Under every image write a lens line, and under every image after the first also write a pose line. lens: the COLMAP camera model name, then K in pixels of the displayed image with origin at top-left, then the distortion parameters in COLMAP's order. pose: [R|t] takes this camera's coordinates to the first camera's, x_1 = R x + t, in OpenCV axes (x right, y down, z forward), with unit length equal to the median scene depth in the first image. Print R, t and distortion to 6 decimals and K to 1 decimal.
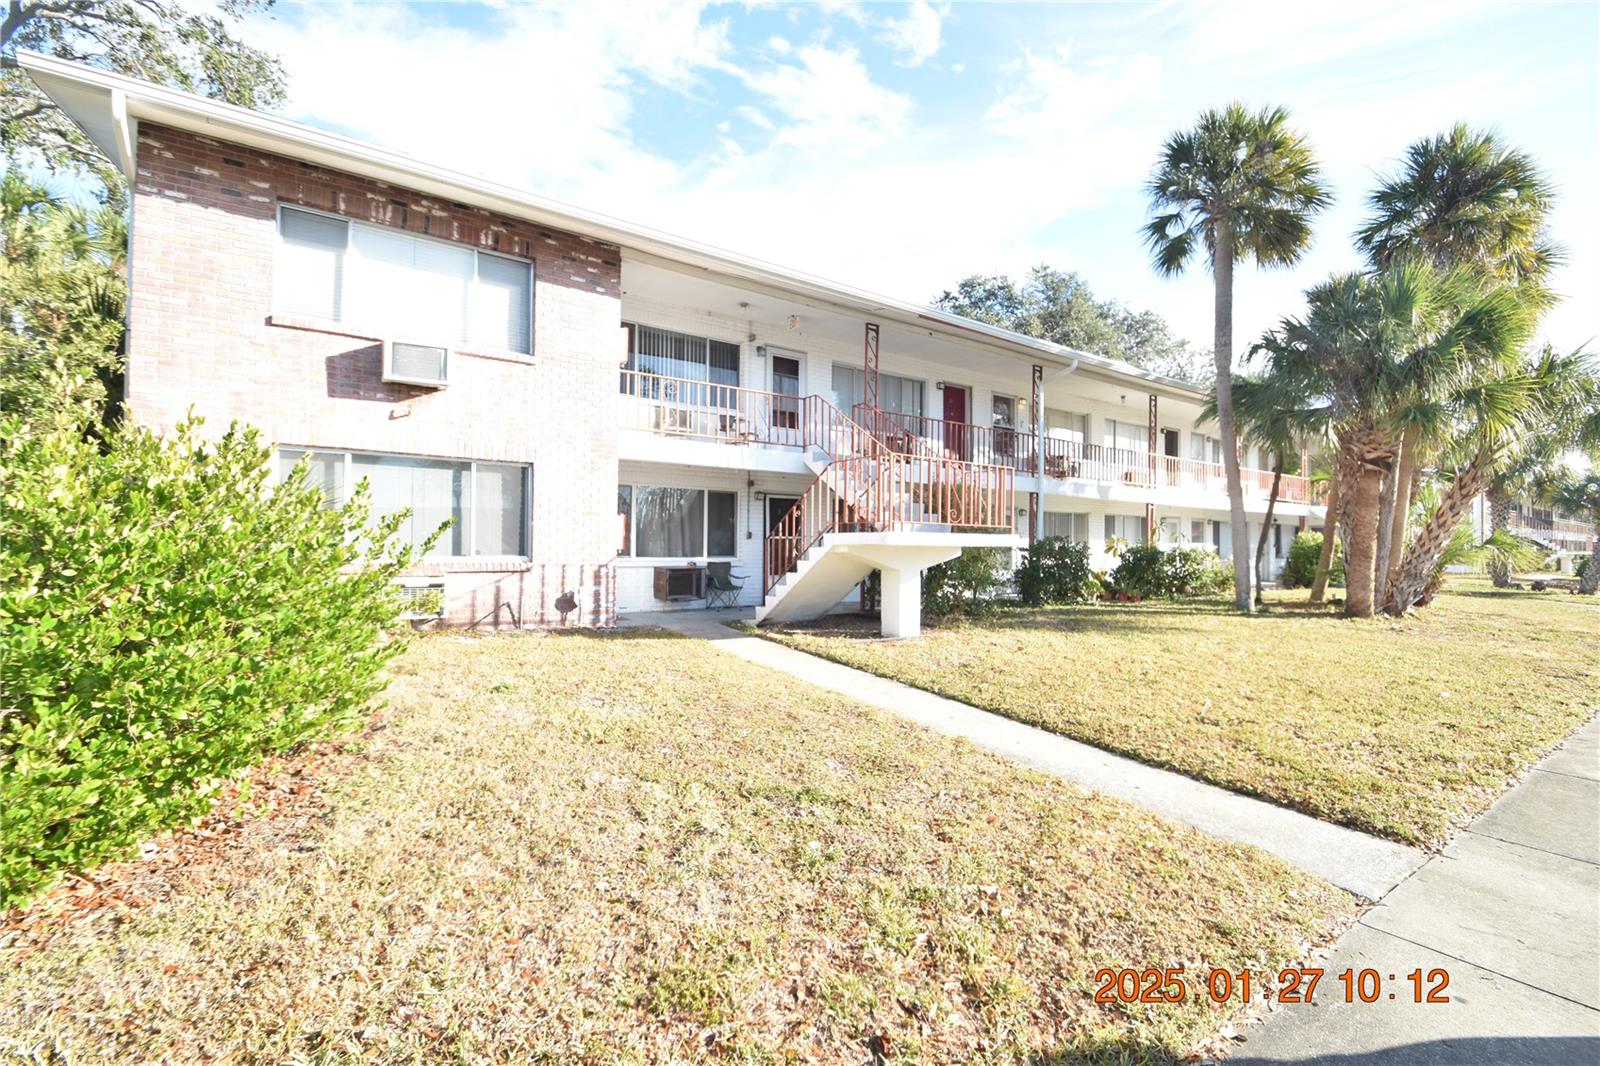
lens RADIAL K [[702.1, 0, 785.5], [0, 702.1, 527.4], [0, 0, 1]] dist [0.011361, -0.012040]
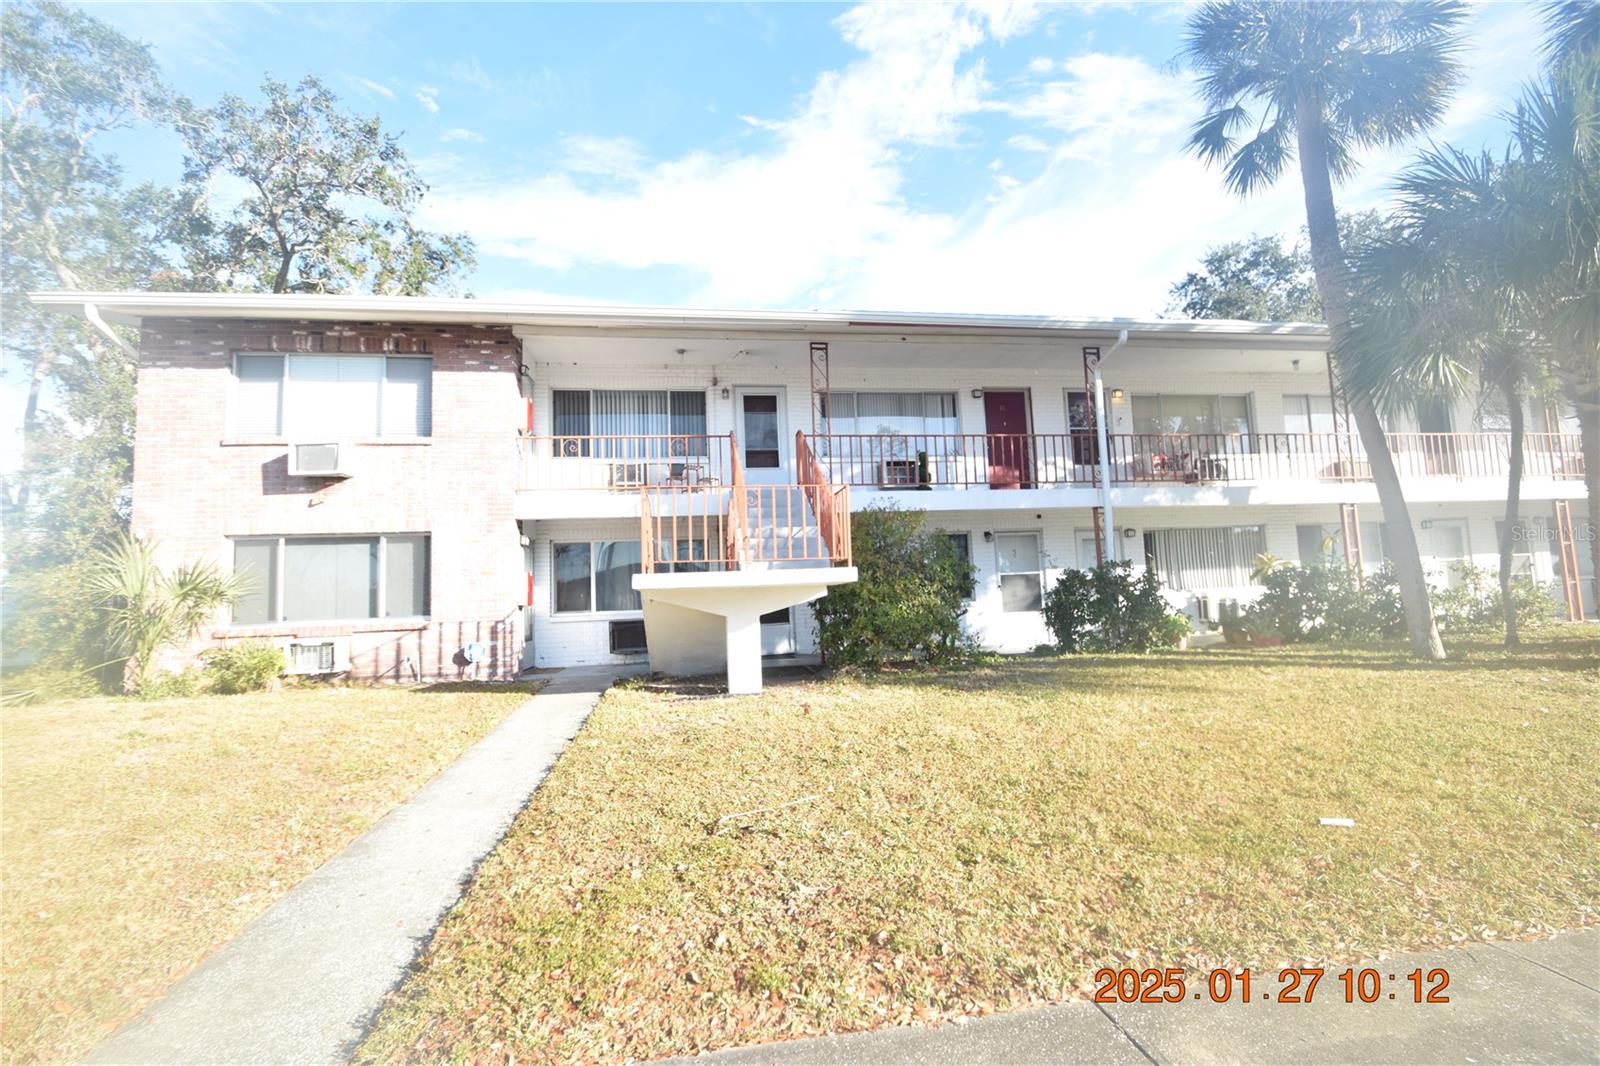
lens RADIAL K [[702.1, 0, 790.4], [0, 702.1, 535.2], [0, 0, 1]] dist [0.011361, -0.012040]
pose [[0.892943, -0.087634, -0.441558, 0.608794], [0.059706, 0.995259, -0.076783, 0.032112], [0.446193, 0.042199, 0.893941, 0.241620]]
